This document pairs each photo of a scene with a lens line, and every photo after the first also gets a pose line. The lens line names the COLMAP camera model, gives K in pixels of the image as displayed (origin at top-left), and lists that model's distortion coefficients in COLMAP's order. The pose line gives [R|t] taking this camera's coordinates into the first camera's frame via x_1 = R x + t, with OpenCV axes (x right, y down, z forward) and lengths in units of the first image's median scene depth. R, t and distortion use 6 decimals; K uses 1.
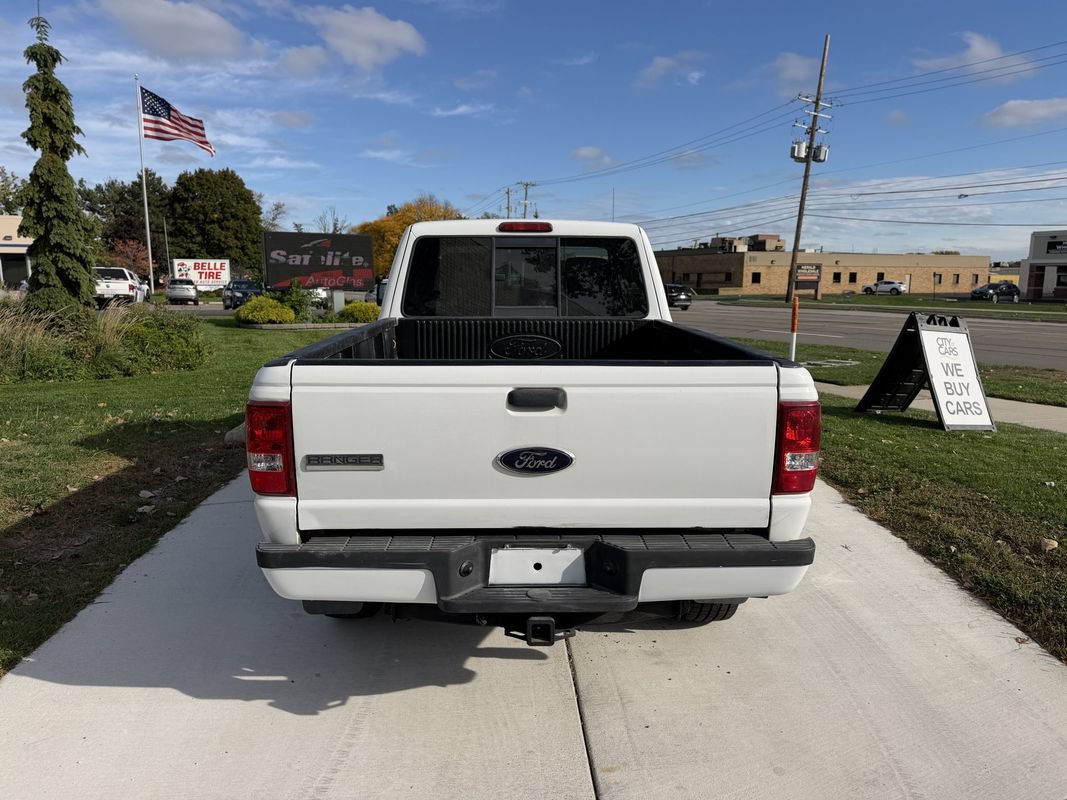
lens RADIAL K [[749.2, 0, 534.6], [0, 749.2, 411.9], [0, 0, 1]] dist [0.036750, -0.045765]
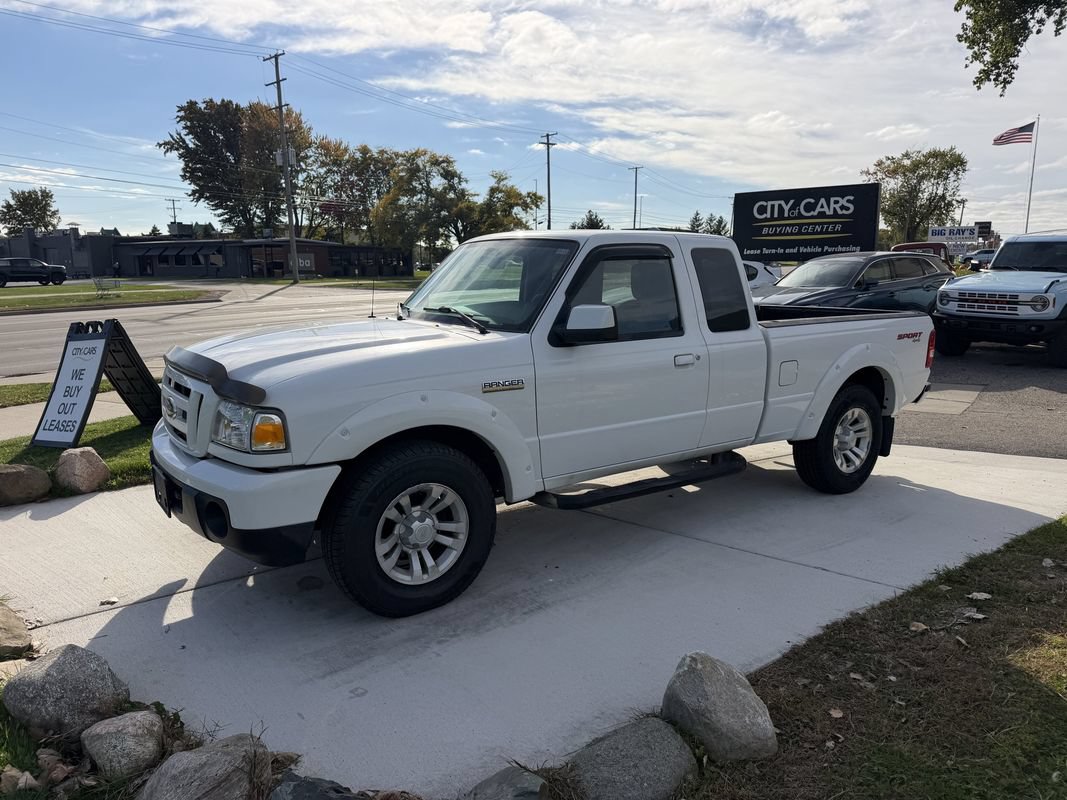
lens RADIAL K [[749.0, 0, 536.9], [0, 749.0, 402.8], [0, 0, 1]] dist [0.038571, -0.041313]
pose [[-0.565931, -0.149950, 0.810701, -0.086243], [0.147131, 0.949167, 0.278270, -0.034314], [-0.811218, 0.276761, -0.515101, 0.172736]]
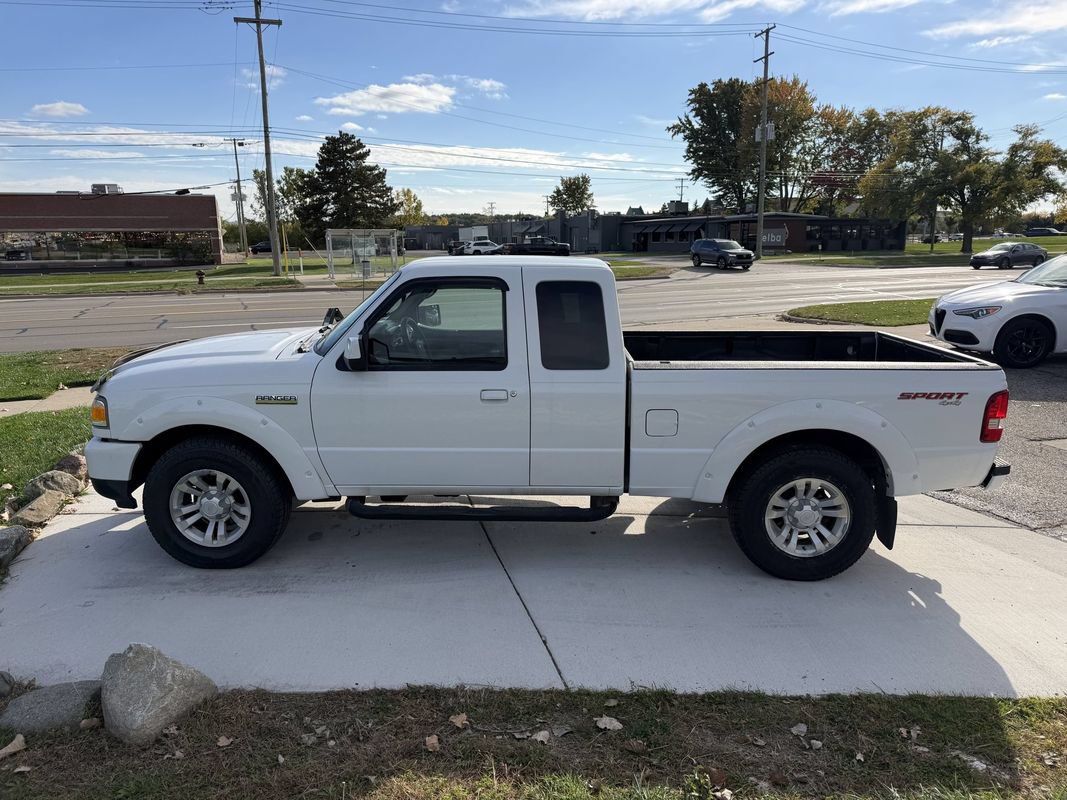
lens RADIAL K [[749.2, 0, 534.6], [0, 749.2, 411.9], [0, 0, 1]] dist [0.036750, -0.045765]
pose [[0.047293, -0.226648, 0.972828, -0.109001], [0.181313, 0.959687, 0.214772, -0.027568], [-0.982288, 0.166229, 0.086481, 0.097066]]
